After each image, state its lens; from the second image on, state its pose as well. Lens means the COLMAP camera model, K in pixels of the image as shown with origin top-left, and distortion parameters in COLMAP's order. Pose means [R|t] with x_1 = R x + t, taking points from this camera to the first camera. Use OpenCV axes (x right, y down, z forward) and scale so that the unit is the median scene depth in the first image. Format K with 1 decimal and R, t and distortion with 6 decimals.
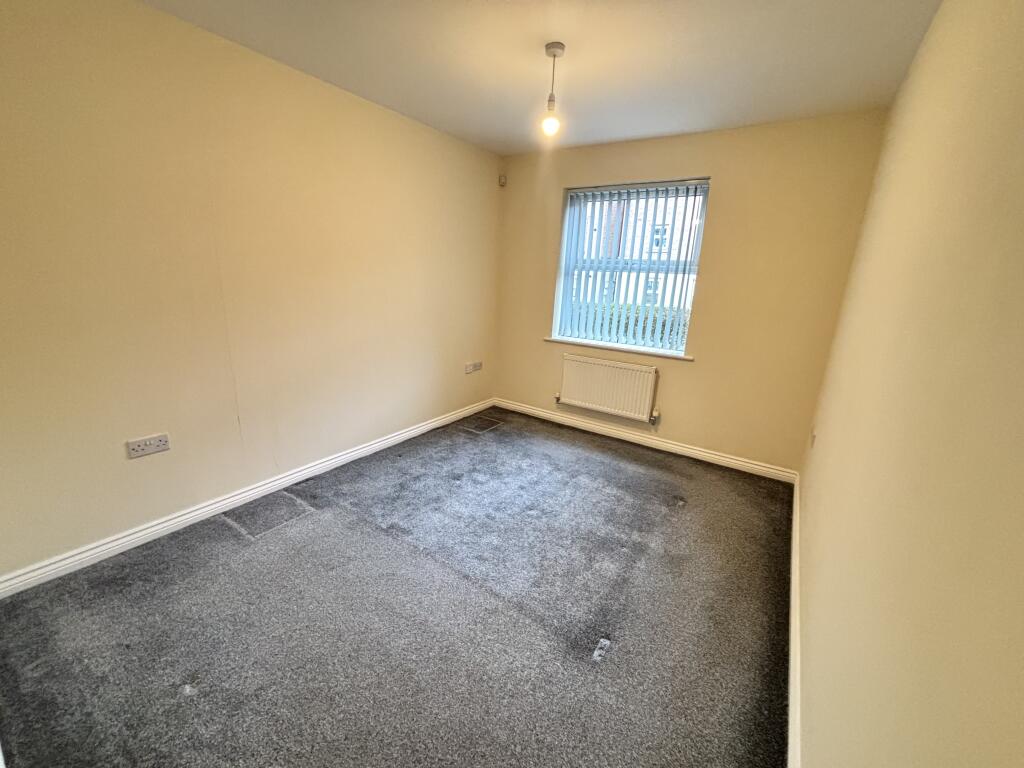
lens RADIAL K [[415.3, 0, 507.8], [0, 415.3, 381.9], [0, 0, 1]] dist [-0.003099, 0.001081]
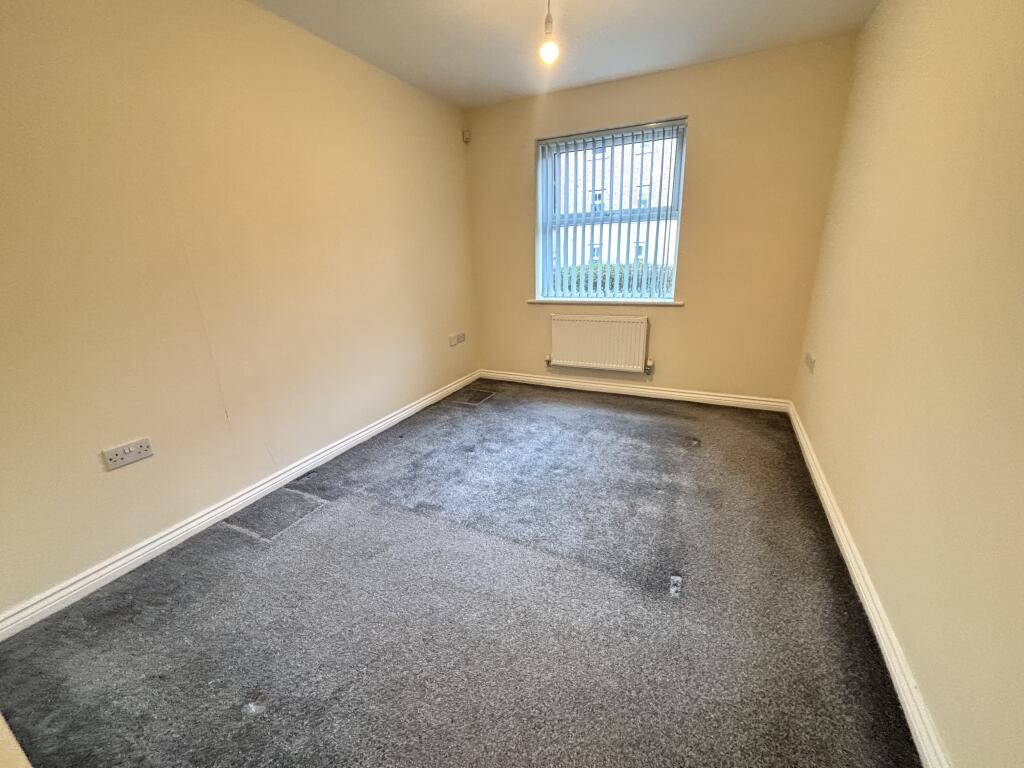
lens RADIAL K [[415.3, 0, 507.9], [0, 415.3, 383.4], [0, 0, 1]] dist [-0.003099, 0.001081]
pose [[0.986339, -0.117624, 0.115325, -0.153014], [0.111721, 0.992138, 0.056403, 0.043119], [-0.121053, -0.042748, 0.991725, 0.057213]]
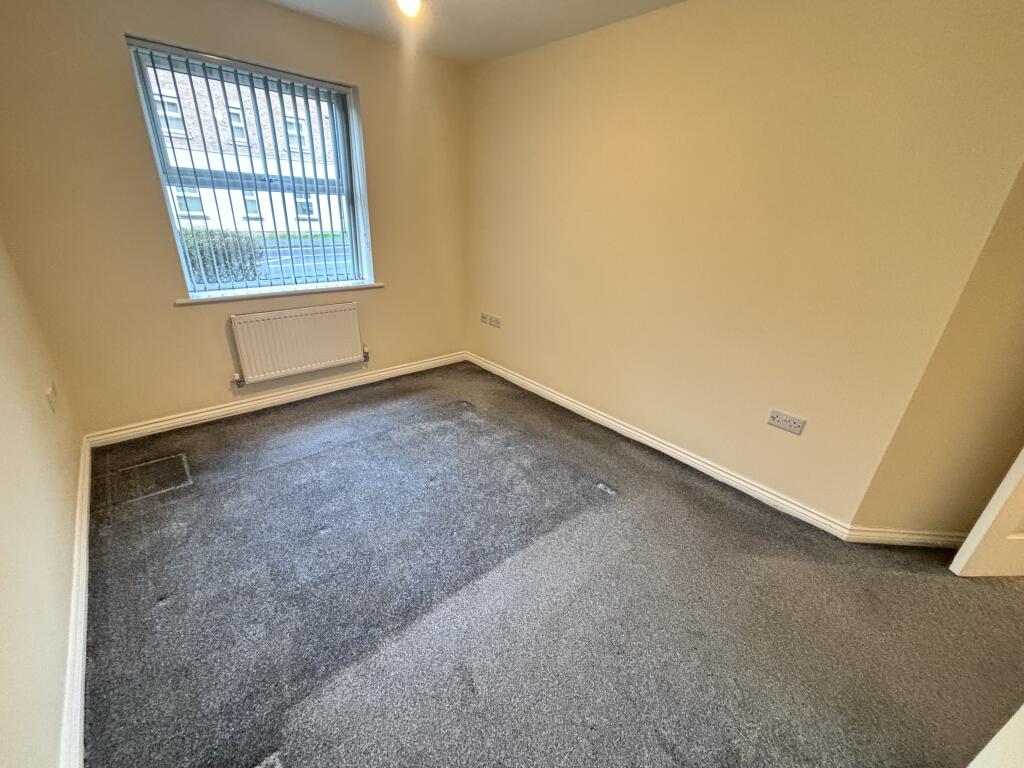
lens RADIAL K [[415.3, 0, 514.9], [0, 415.3, 384.0], [0, 0, 1]] dist [-0.003099, 0.001081]
pose [[0.217898, -0.411651, 0.884909, -0.662753], [0.203806, 0.905898, 0.371231, -0.200352], [-0.954455, 0.099460, 0.281290, 0.577490]]
